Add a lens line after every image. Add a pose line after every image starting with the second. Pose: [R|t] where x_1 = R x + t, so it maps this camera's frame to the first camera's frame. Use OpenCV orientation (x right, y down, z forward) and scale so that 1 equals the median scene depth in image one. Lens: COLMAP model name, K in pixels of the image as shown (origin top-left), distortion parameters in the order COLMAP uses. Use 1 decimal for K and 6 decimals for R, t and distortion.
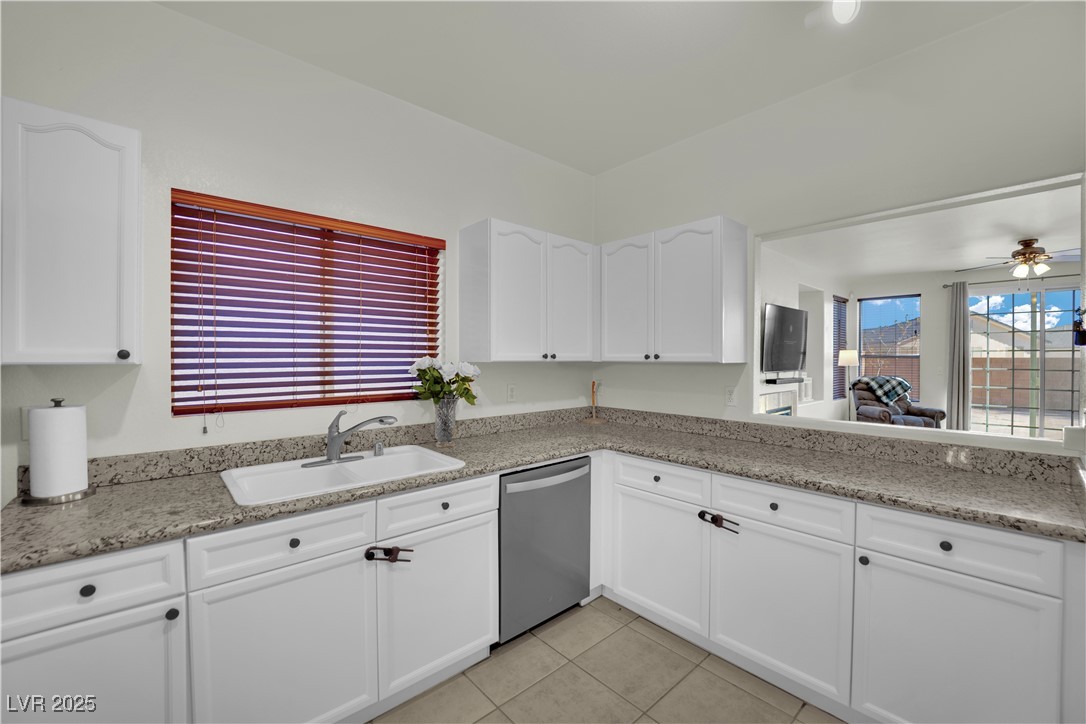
lens RADIAL K [[444.4, 0, 523.3], [0, 444.4, 358.7], [0, 0, 1]] dist [-0.021065, -0.000280]
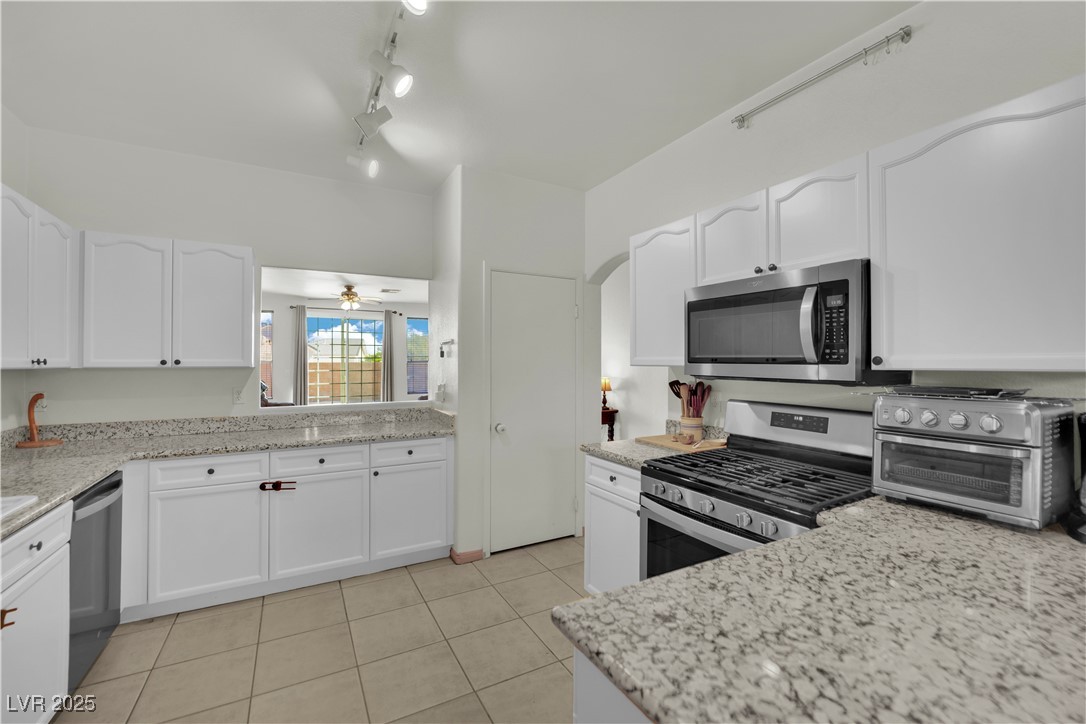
lens RADIAL K [[449.9, 0, 562.0], [0, 449.9, 358.1], [0, 0, 1]] dist [-0.022058, 0.000022]
pose [[0.177246, 0.007056, 0.984141, -0.547674], [0.005449, 0.999952, -0.008151, -0.000826], [-0.984152, 0.006807, 0.177199, -0.060831]]
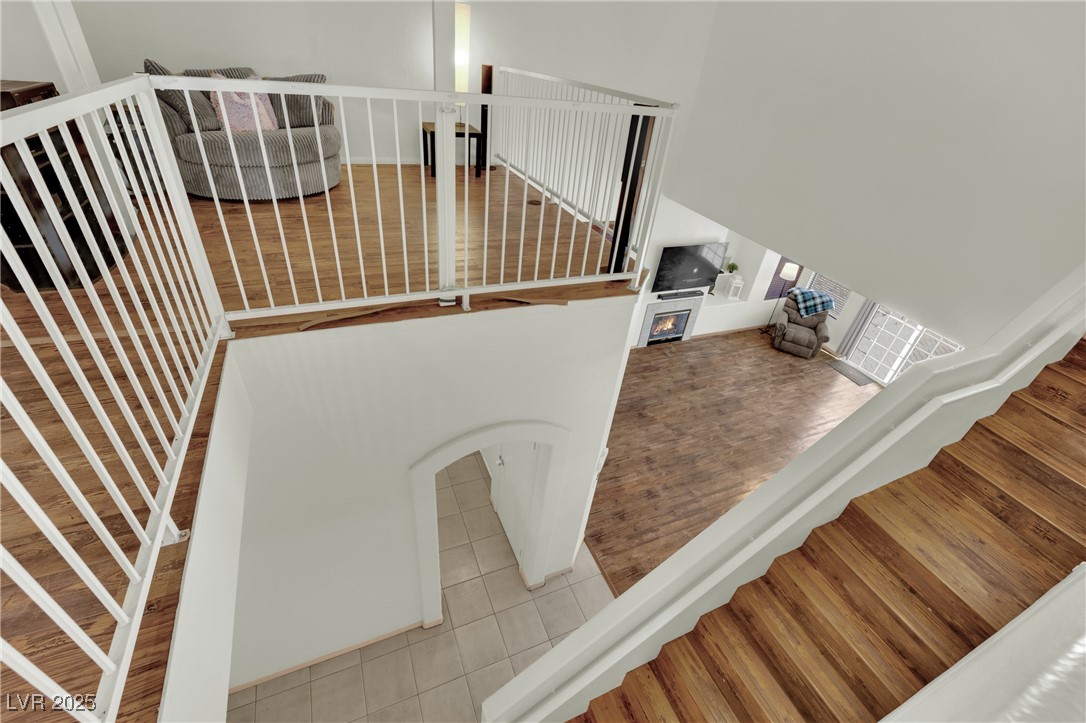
lens RADIAL K [[449.9, 0, 543.0], [0, 449.9, 361.5], [0, 0, 1]] dist [-0.018163, -0.000139]
pose [[0.952071, 0.242958, -0.185828, 1.220053], [-0.100045, 0.821455, 0.561429, -1.271040], [0.289053, -0.515929, 0.806390, -0.855535]]
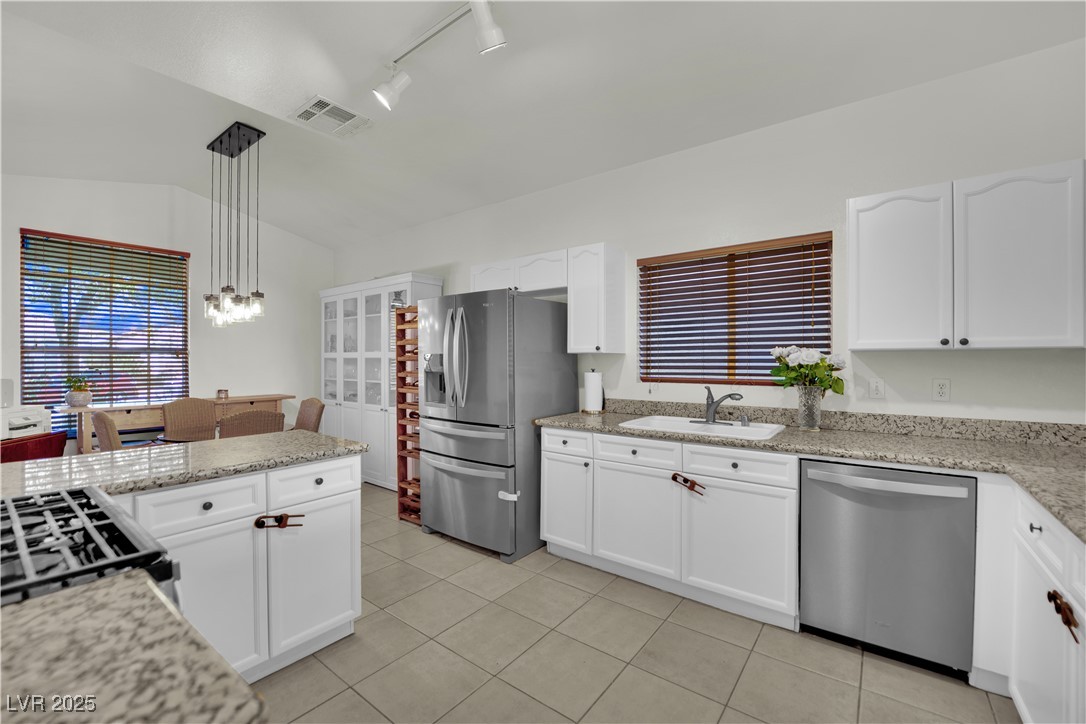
lens RADIAL K [[439.6, 0, 565.0], [0, 439.6, 361.8], [0, 0, 1]] dist [-0.015878, -0.000062]
pose [[0.233526, 0.002976, -0.972346, 0.622369], [-0.001069, 0.999995, 0.002804, 0.027193], [0.972350, 0.000384, 0.233529, 0.173912]]
